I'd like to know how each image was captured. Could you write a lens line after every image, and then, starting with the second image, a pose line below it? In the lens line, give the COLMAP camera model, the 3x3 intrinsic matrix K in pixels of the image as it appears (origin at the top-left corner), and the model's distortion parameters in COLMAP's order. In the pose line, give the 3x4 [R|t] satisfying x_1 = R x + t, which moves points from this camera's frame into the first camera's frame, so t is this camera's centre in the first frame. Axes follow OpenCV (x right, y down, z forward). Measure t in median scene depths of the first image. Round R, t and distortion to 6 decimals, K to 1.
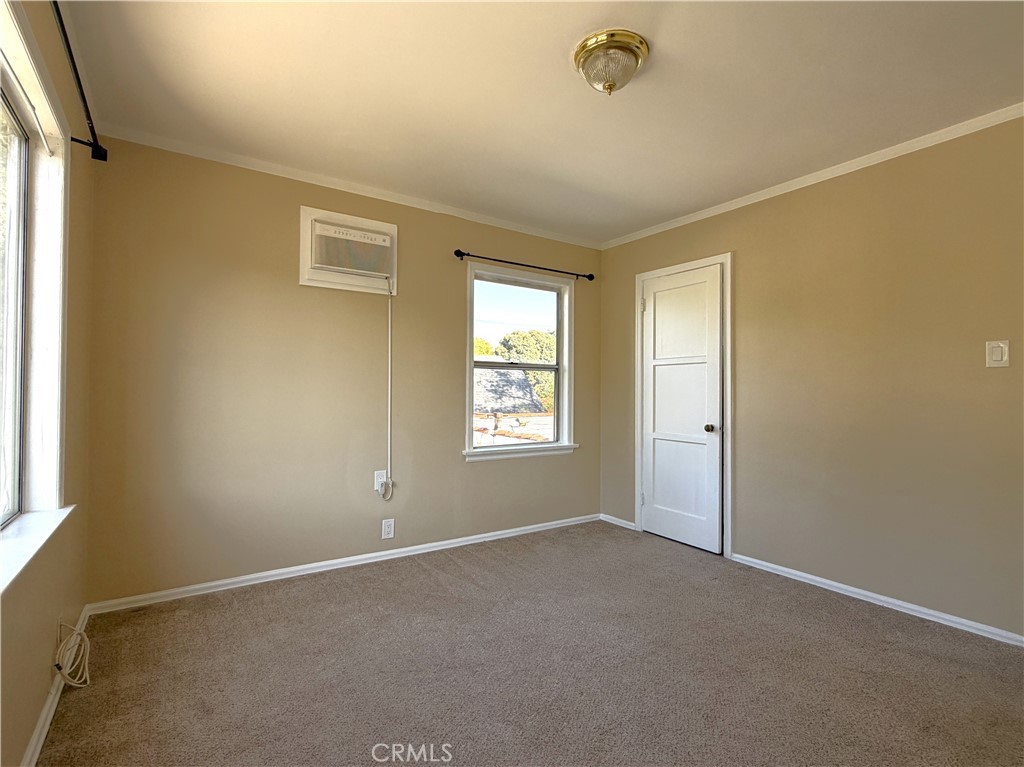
lens RADIAL K [[499.3, 0, 515.5], [0, 499.3, 380.8], [0, 0, 1]] dist [-0.002128, -0.000361]
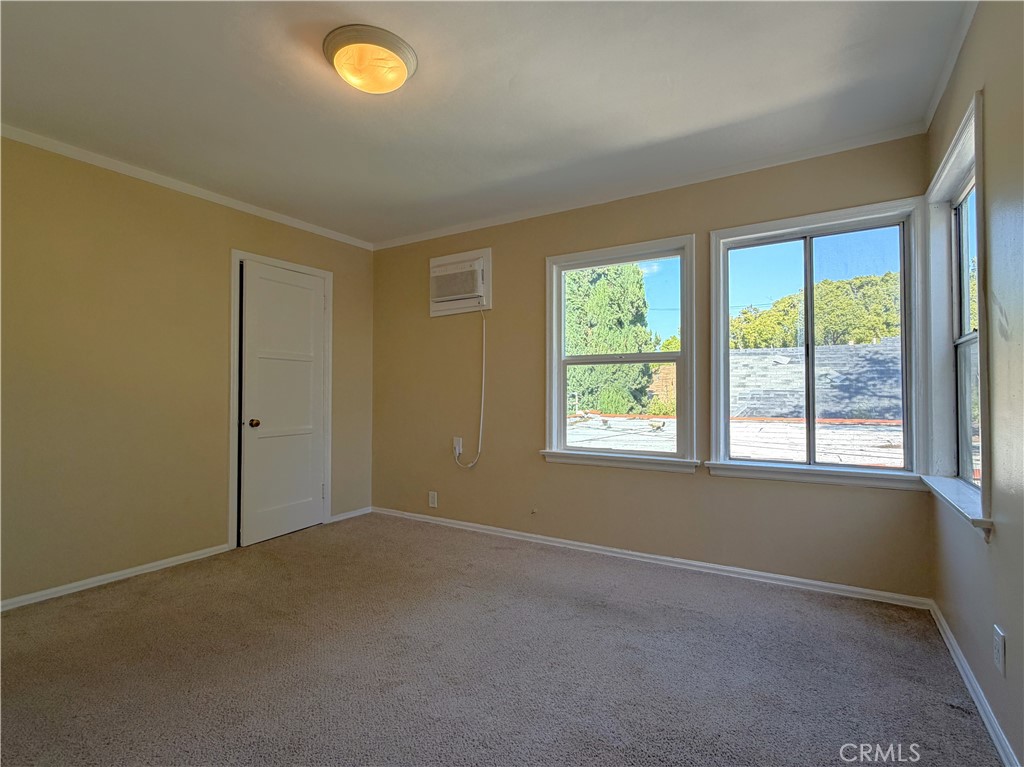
lens RADIAL K [[499.3, 0, 515.5], [0, 499.3, 380.8], [0, 0, 1]] dist [-0.002128, -0.000361]
pose [[0.397996, -0.028217, -0.916953, 0.865208], [0.026636, 0.999461, -0.019195, 0.022908], [0.917000, -0.016785, 0.398533, 0.602361]]
